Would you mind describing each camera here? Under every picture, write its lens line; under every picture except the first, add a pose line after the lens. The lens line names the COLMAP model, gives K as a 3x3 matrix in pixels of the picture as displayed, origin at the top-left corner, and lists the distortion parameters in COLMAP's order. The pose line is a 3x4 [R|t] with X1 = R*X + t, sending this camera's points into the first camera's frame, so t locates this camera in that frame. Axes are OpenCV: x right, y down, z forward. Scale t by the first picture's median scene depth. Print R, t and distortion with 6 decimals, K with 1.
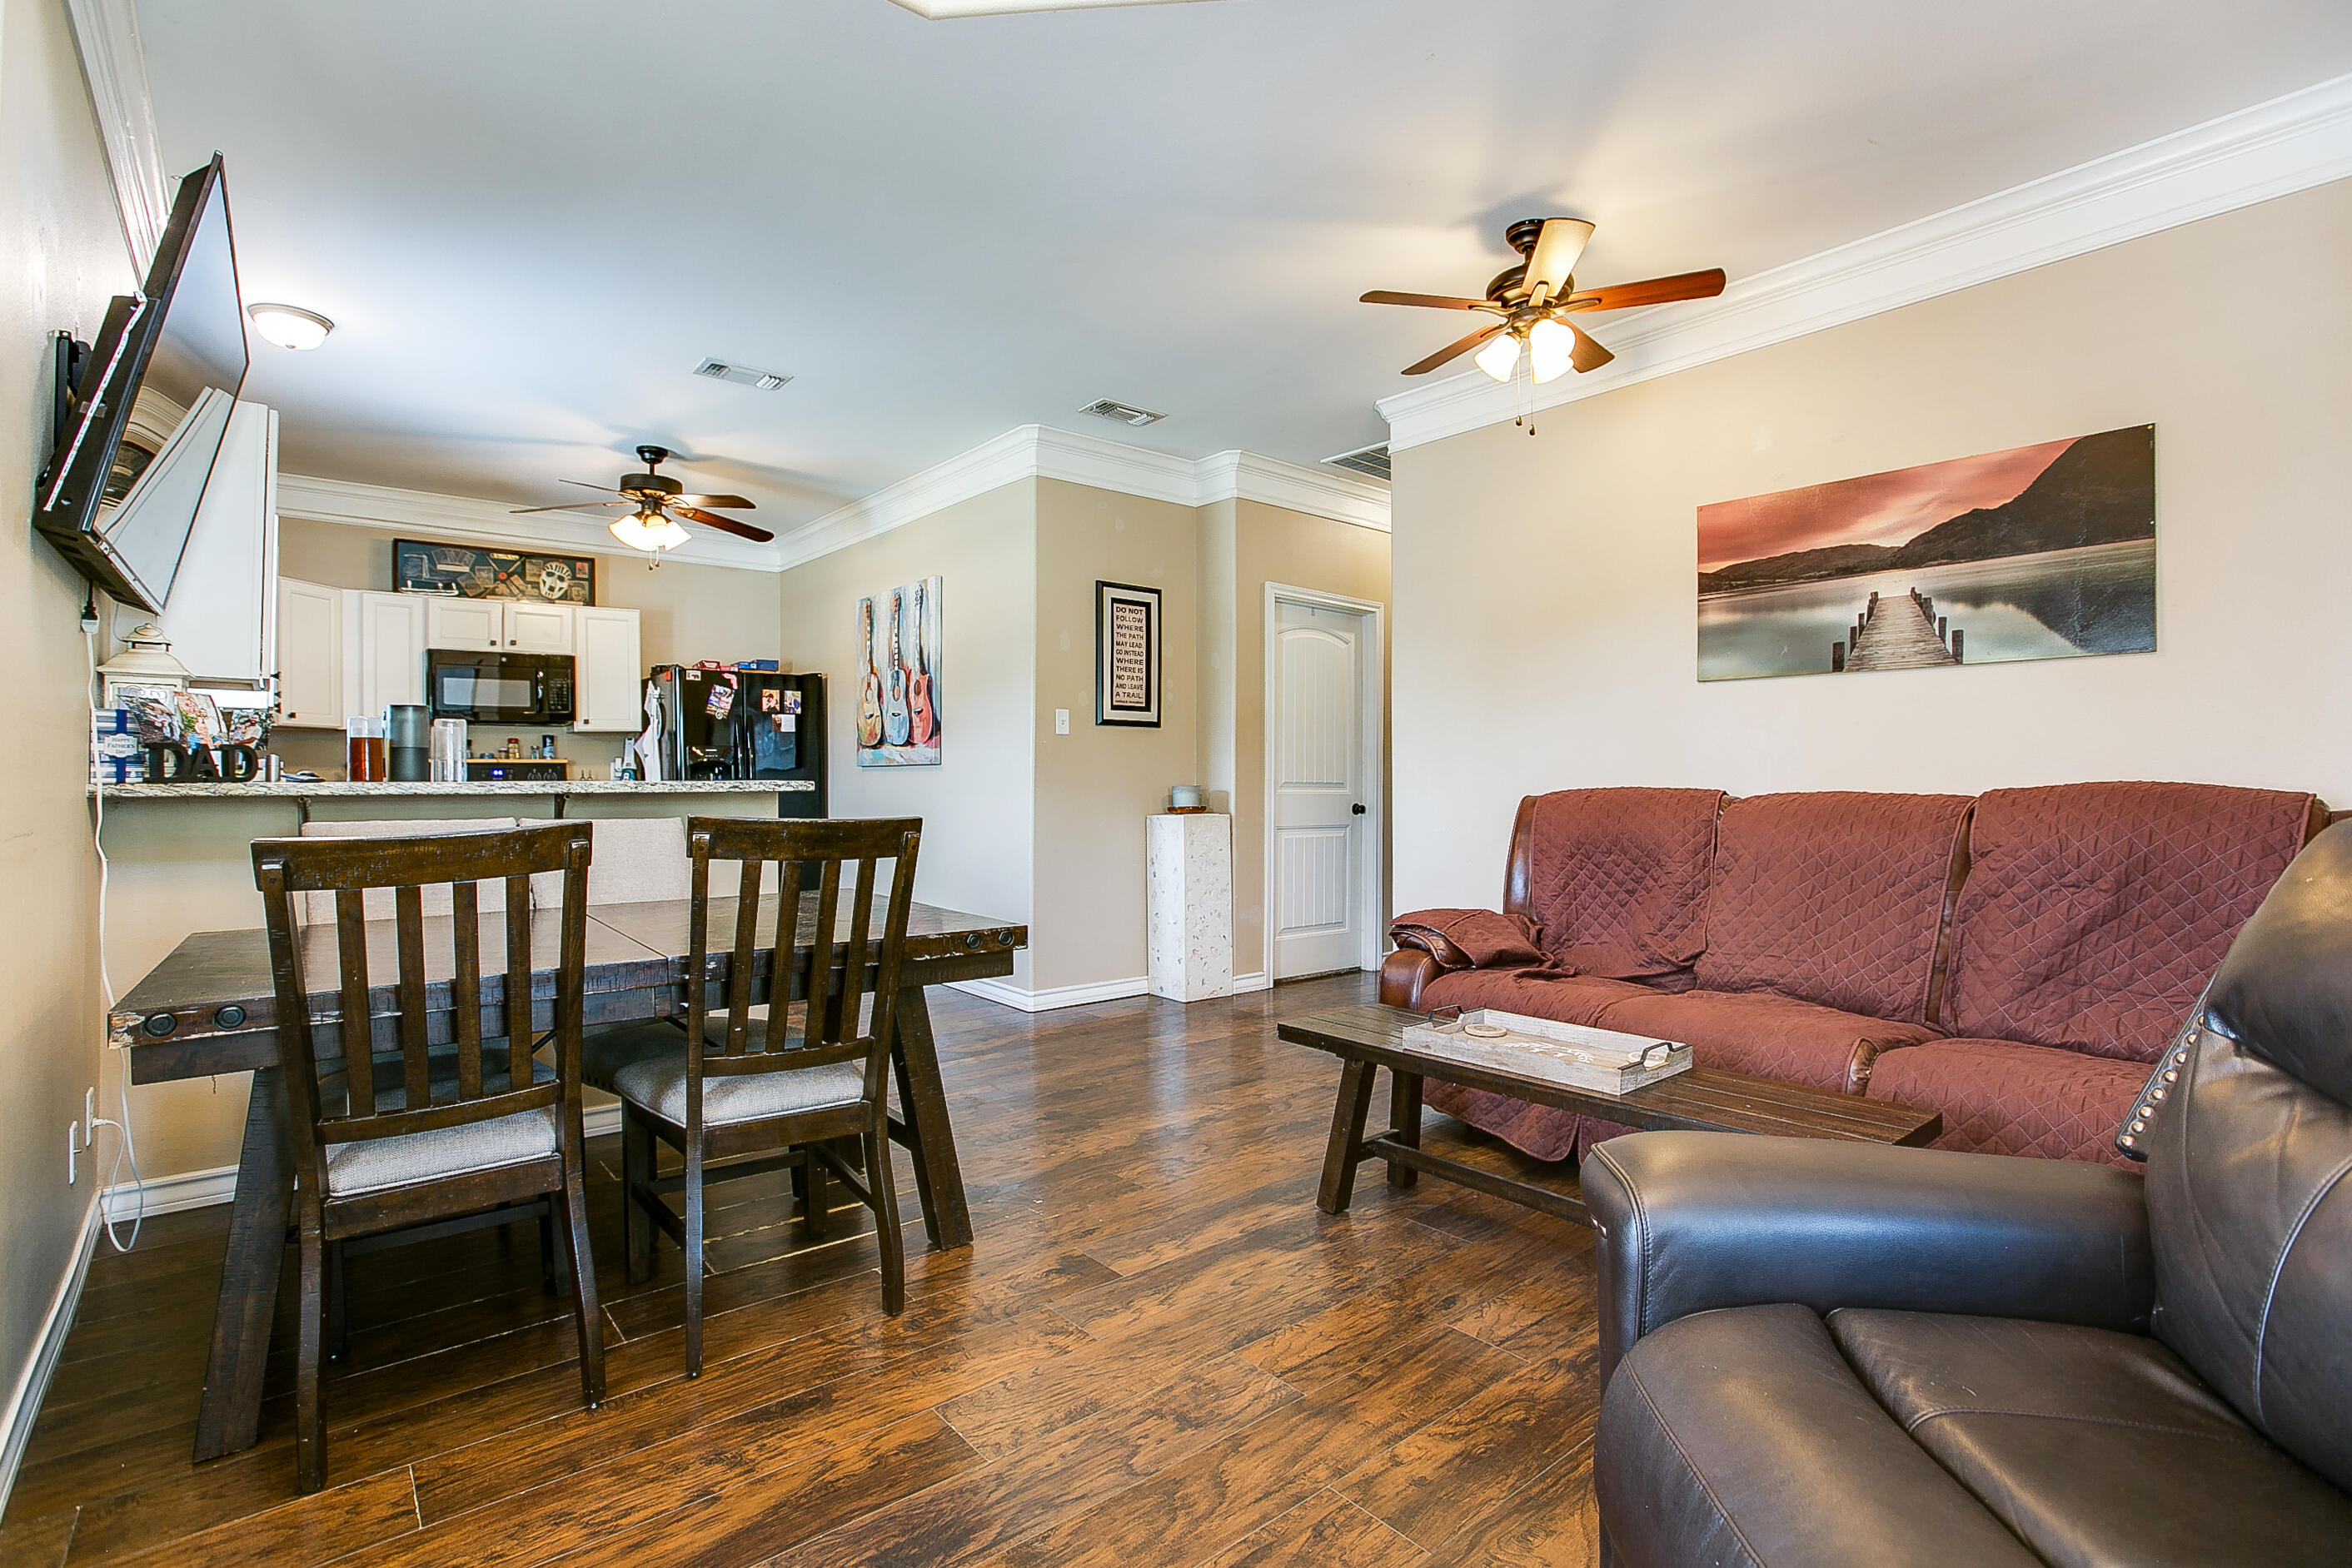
lens RADIAL K [[1211.5, 0, 1176.8], [0, 1211.5, 774.8], [0, 0, 1]] dist [0.001647, 0.000468]
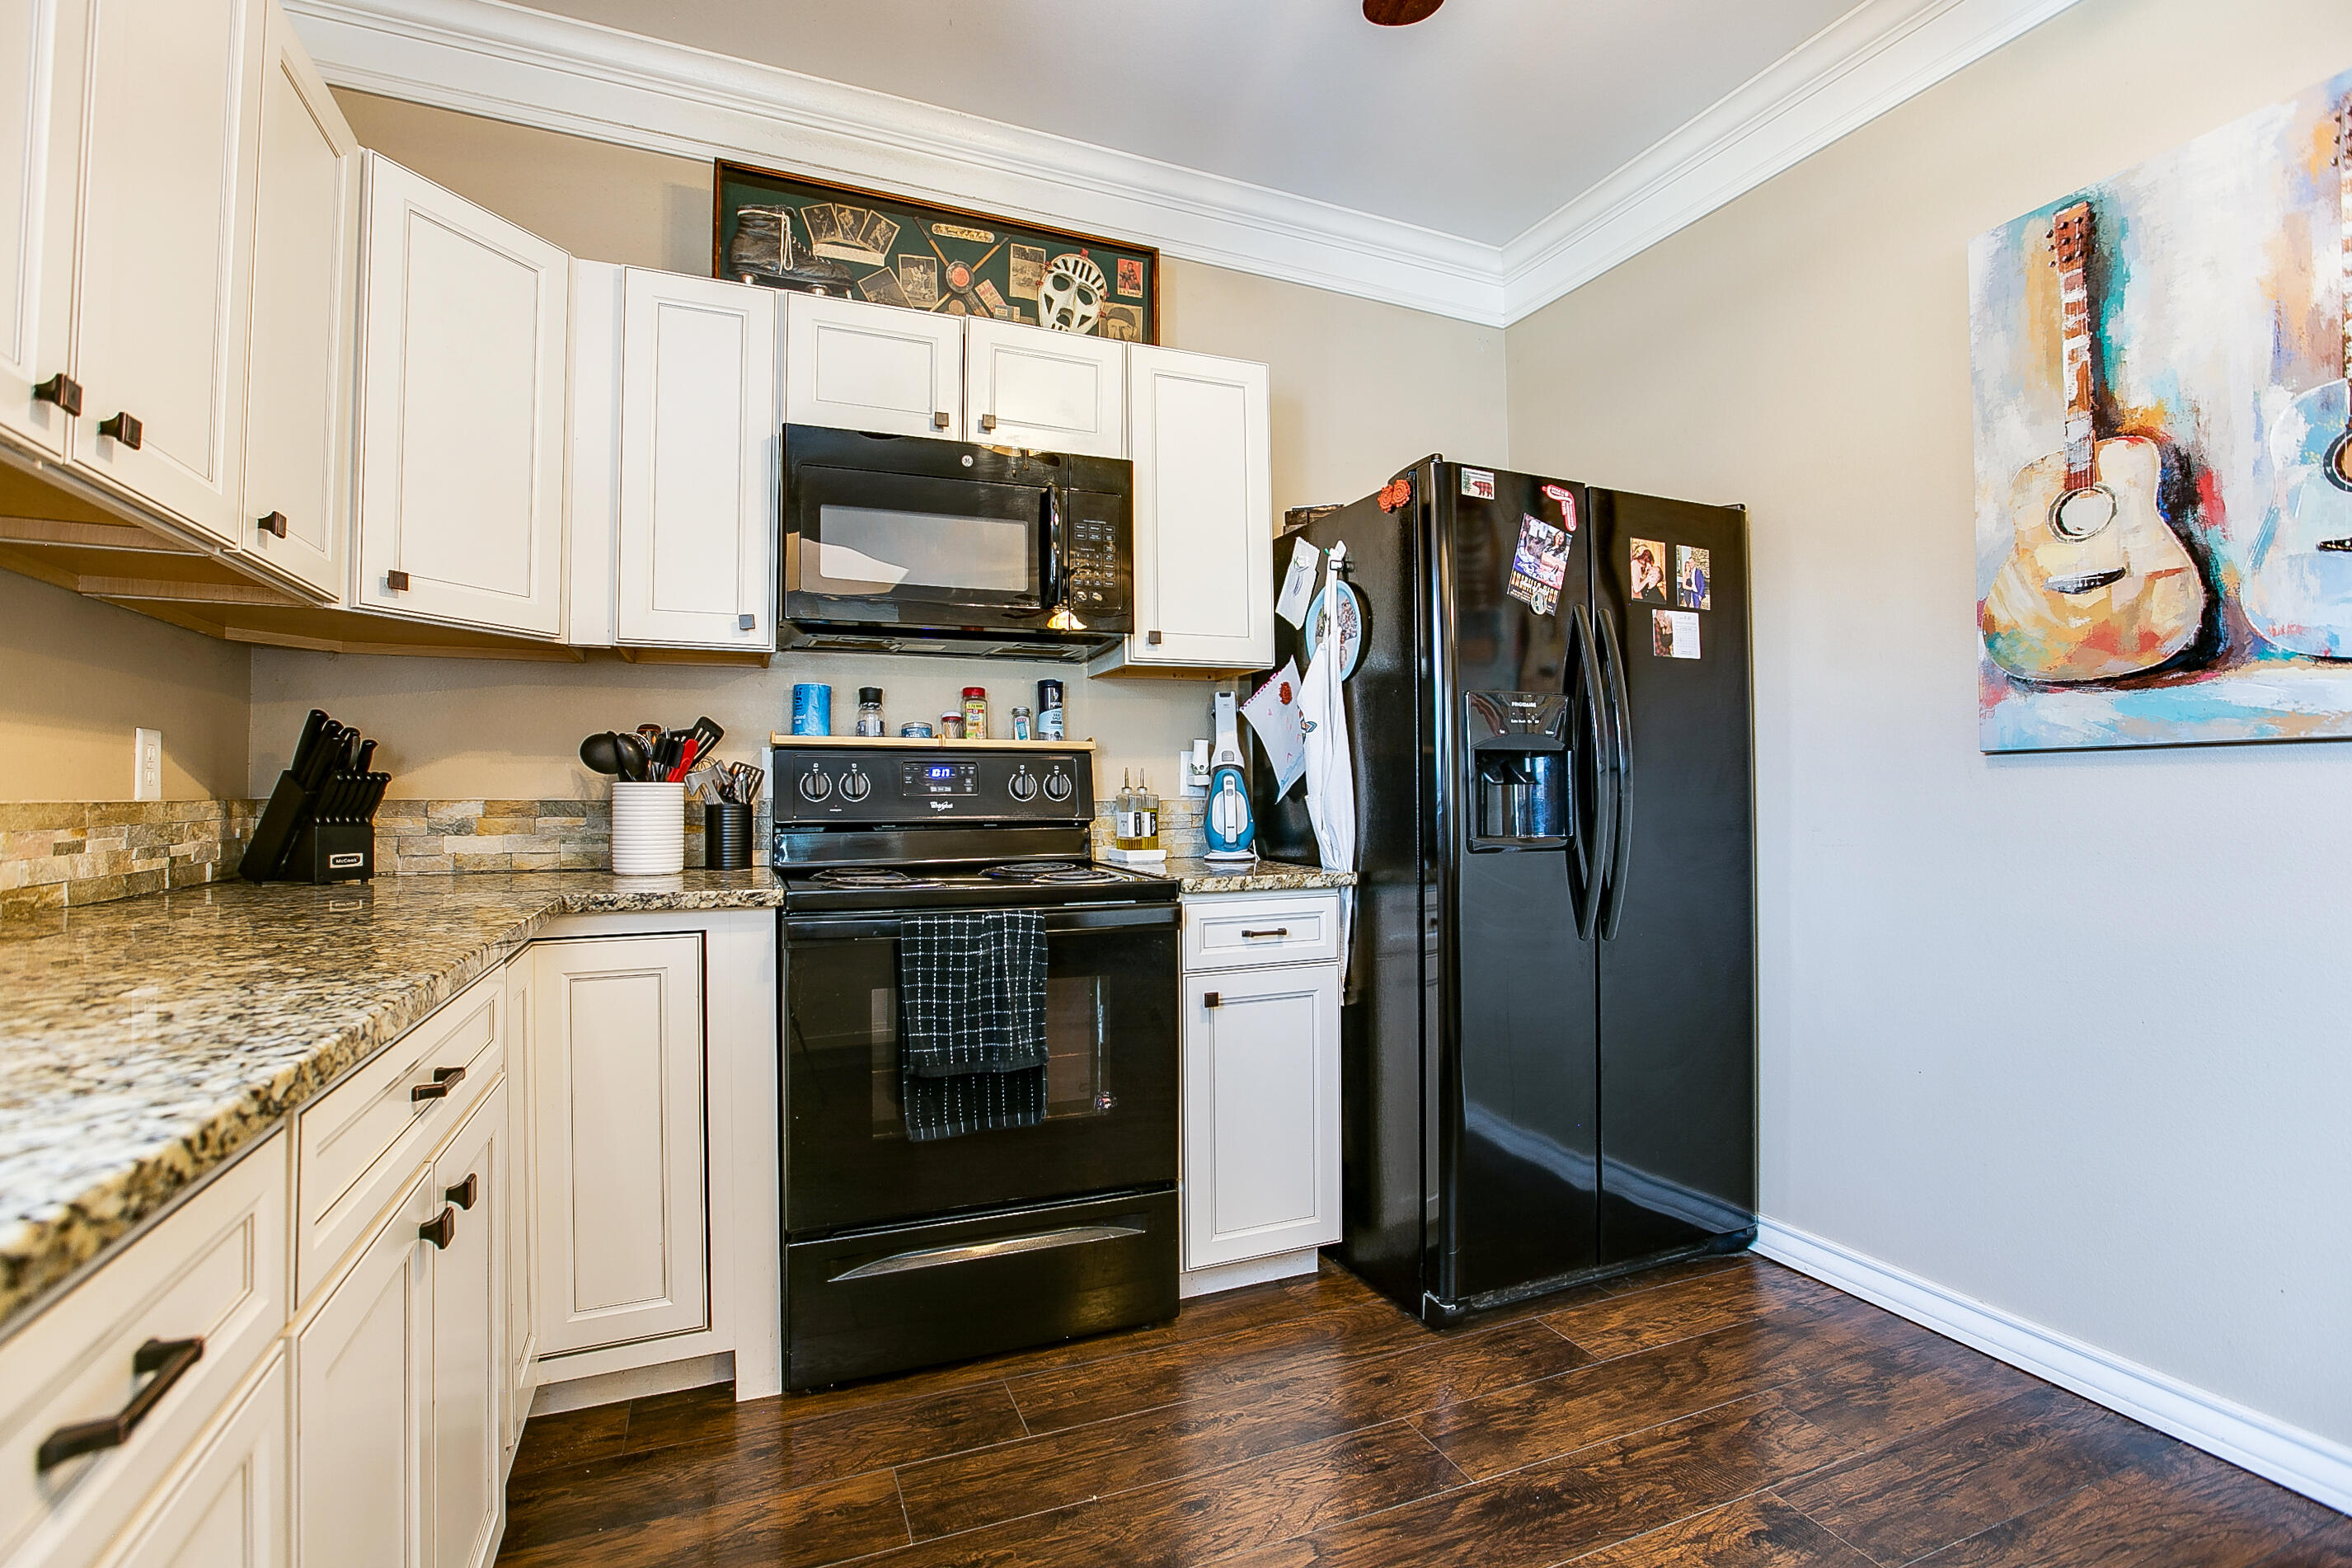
lens RADIAL K [[1075.2, 0, 1176.3], [0, 1075.2, 774.8], [0, 0, 1]] dist [-0.035048, 0.000841]
pose [[0.972429, 0.001115, -0.233198, -0.400065], [-0.005285, 0.999837, -0.017258, 0.004745], [0.233141, 0.018014, 0.972276, 0.671630]]
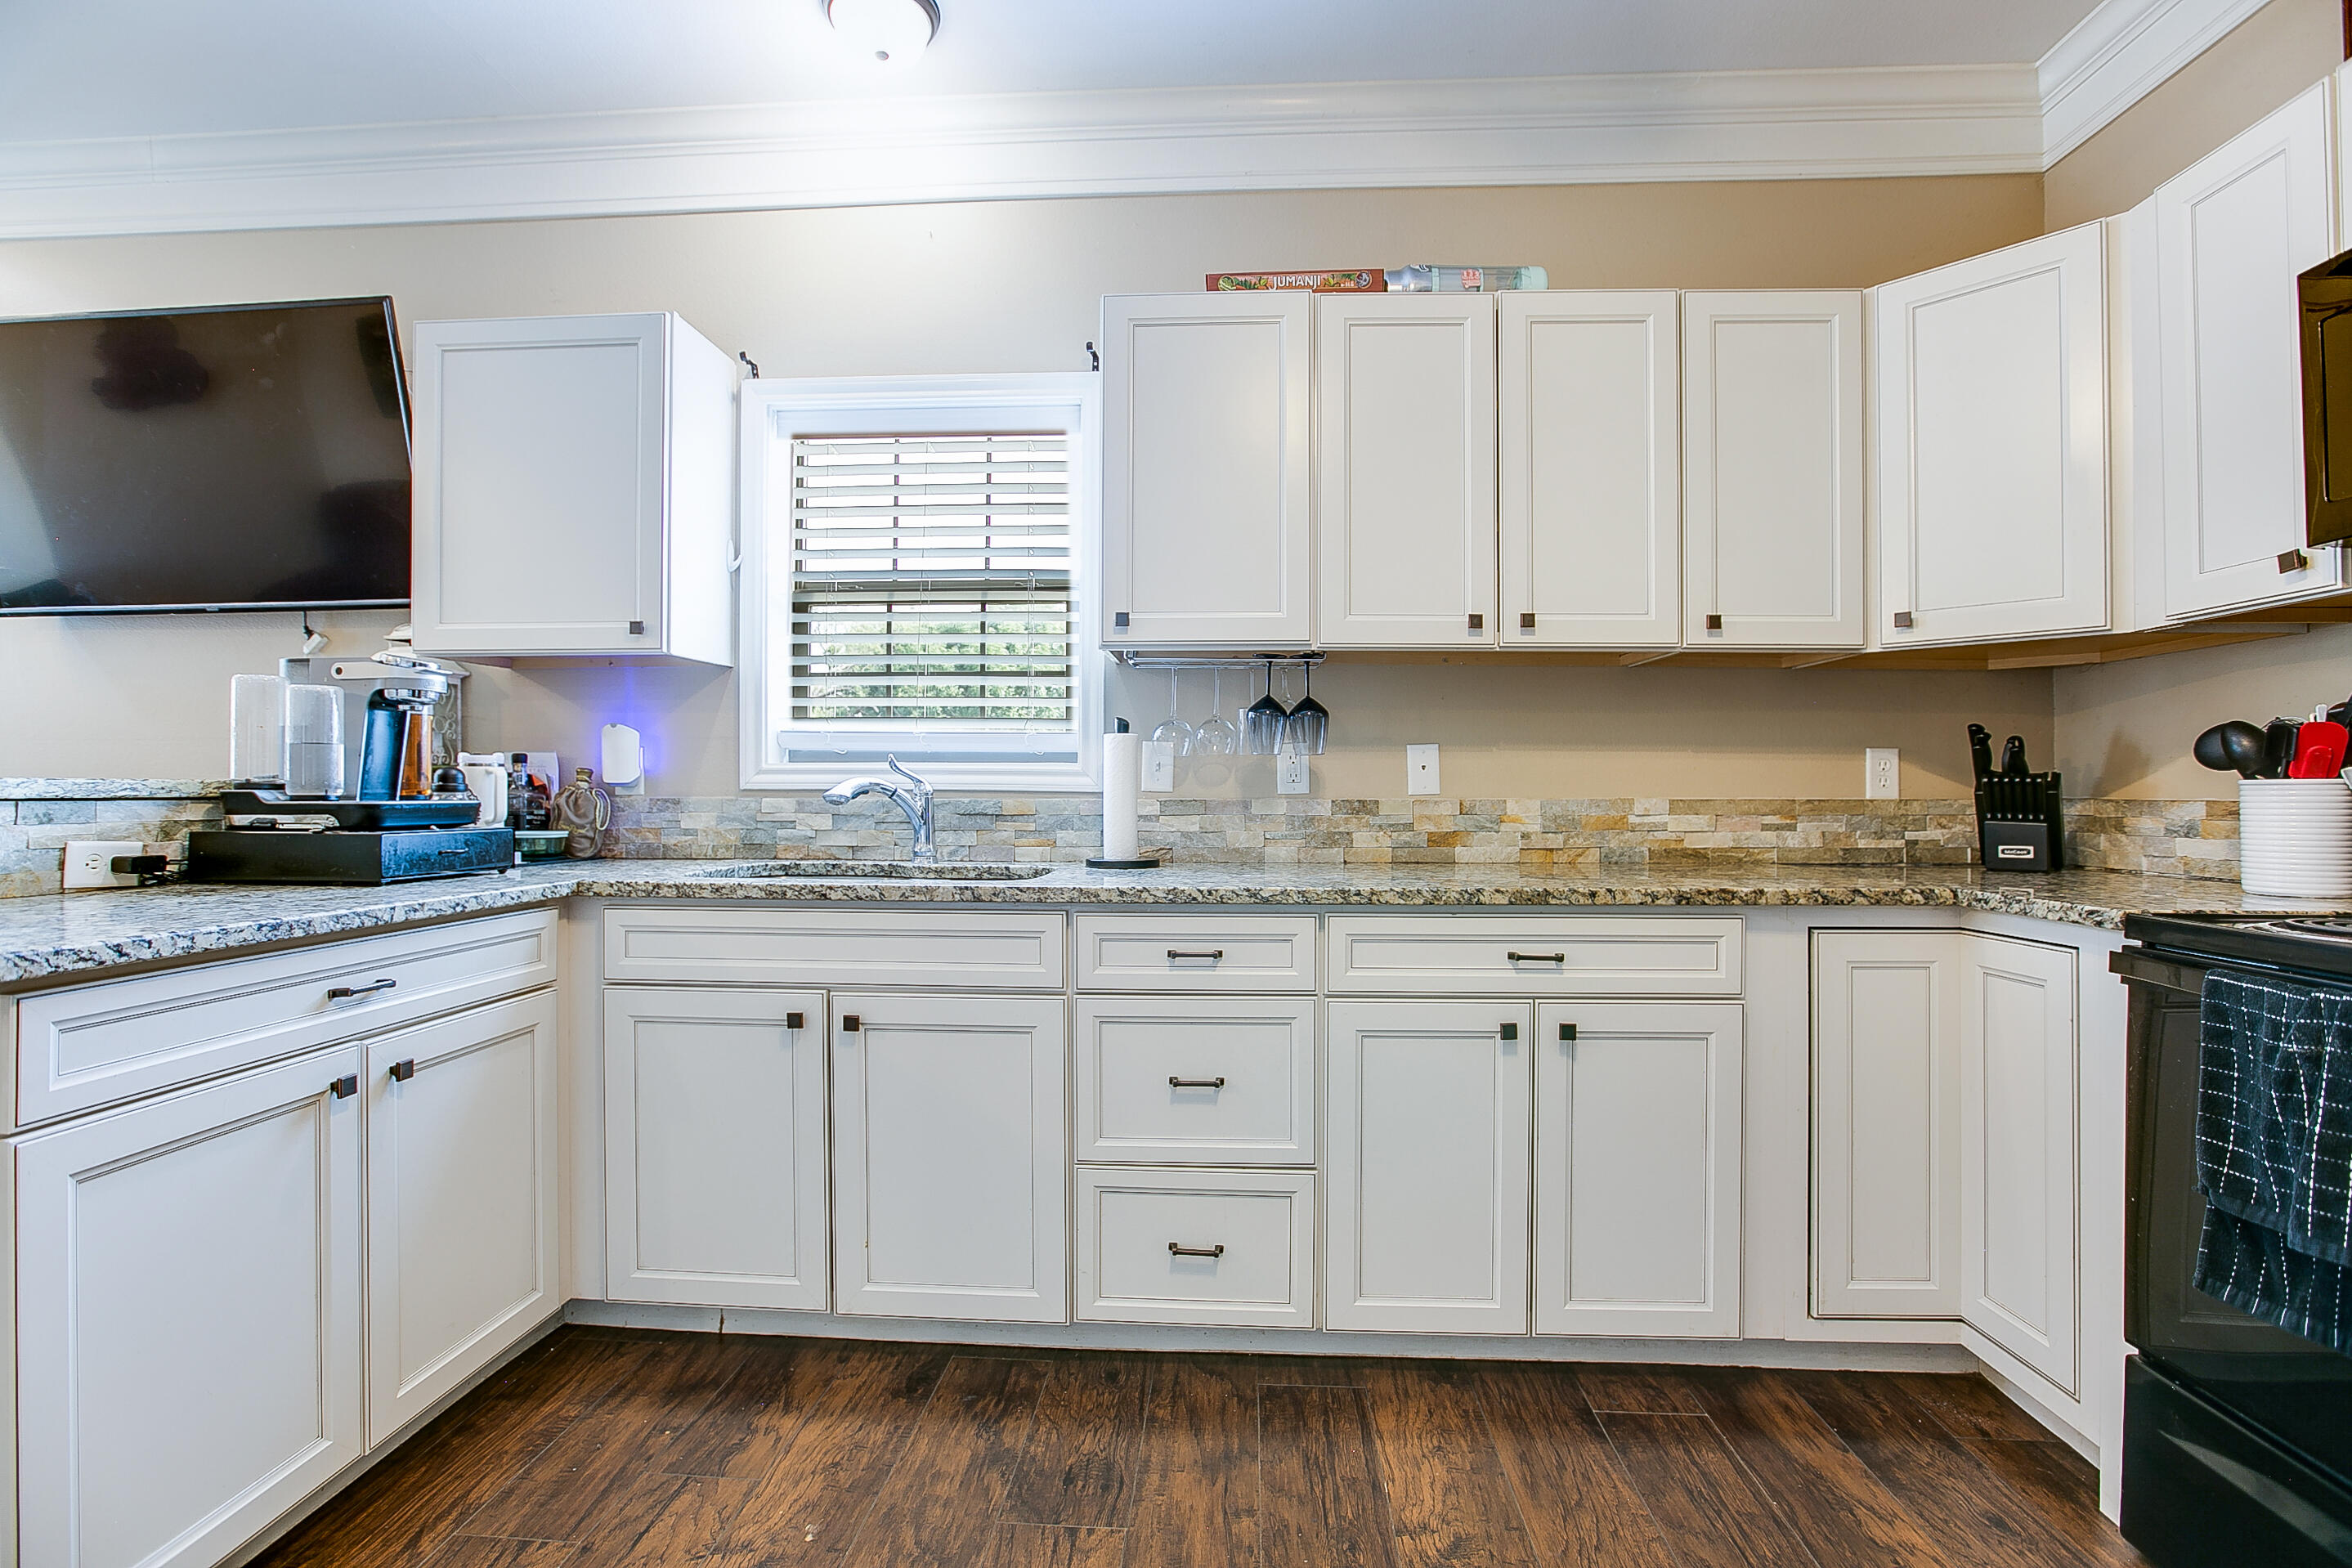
lens RADIAL K [[1114.1, 0, 1181.7], [0, 1114.1, 759.4], [0, 0, 1]] dist [-0.039111, 0.030534]
pose [[-0.636316, -0.017876, -0.771221, -0.266675], [0.001971, 0.999691, -0.024798, 0.003499], [0.771426, -0.017299, -0.636084, 0.895339]]
